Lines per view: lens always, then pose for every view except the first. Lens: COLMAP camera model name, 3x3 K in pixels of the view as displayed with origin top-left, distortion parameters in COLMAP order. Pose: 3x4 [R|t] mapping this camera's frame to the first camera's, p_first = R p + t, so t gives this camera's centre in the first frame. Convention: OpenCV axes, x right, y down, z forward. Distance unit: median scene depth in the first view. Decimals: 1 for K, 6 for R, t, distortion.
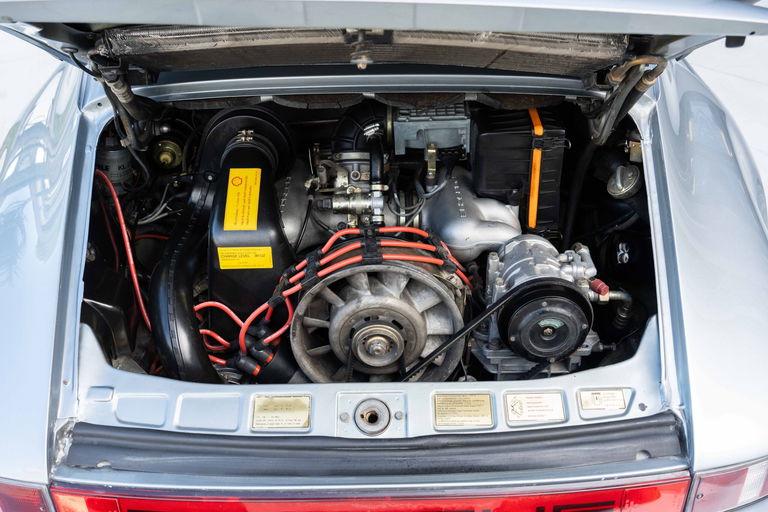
lens RADIAL K [[757.0, 0, 384.0], [0, 757.0, 256.0], [0, 0, 1]] dist [0.046164, -0.000312]
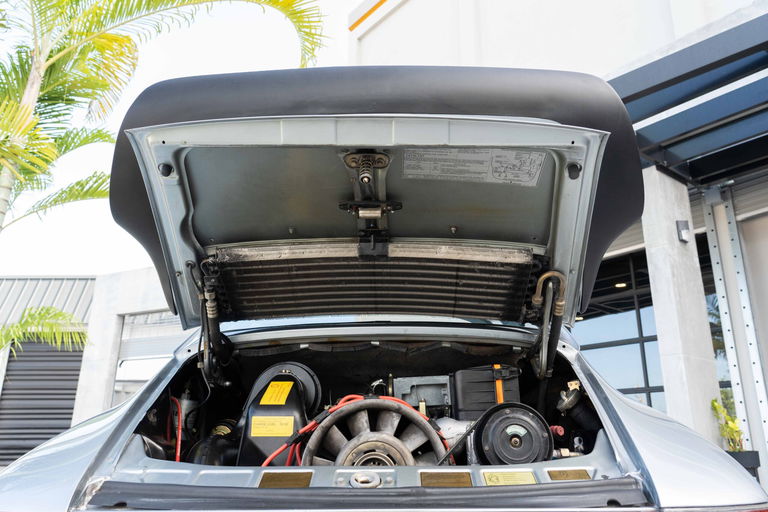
lens RADIAL K [[607.8, 0, 384.0], [0, 607.8, 256.0], [0, 0, 1]] dist [0.020650, 0.002184]
pose [[0.999413, -0.005106, -0.033877, 0.038589], [-0.022797, 0.639031, -0.768843, 0.597866], [0.025574, 0.769164, 0.638539, 0.141244]]
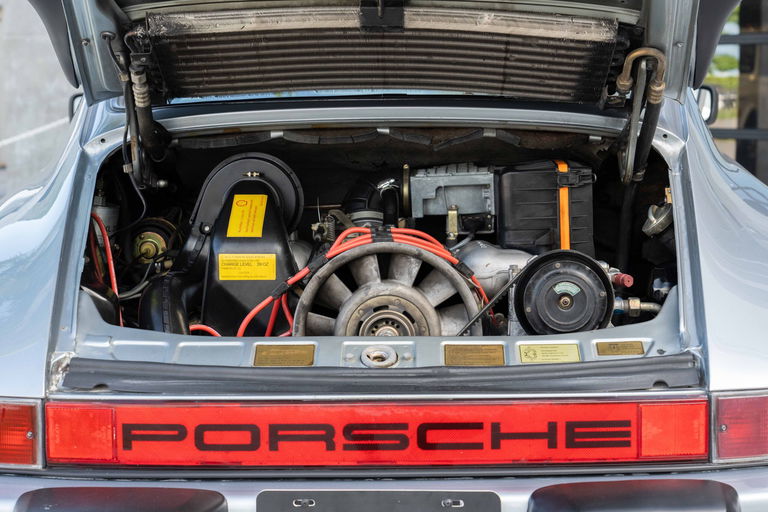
lens RADIAL K [[1454.0, 0, 399.8], [0, 1454.0, 257.5], [0, 0, 1]] dist [0.078661, 0.186580]
pose [[0.999787, 0.005401, -0.019919, 0.040267], [-0.013794, 0.892770, -0.450301, 0.797329], [0.015351, 0.450479, 0.892655, -0.600247]]
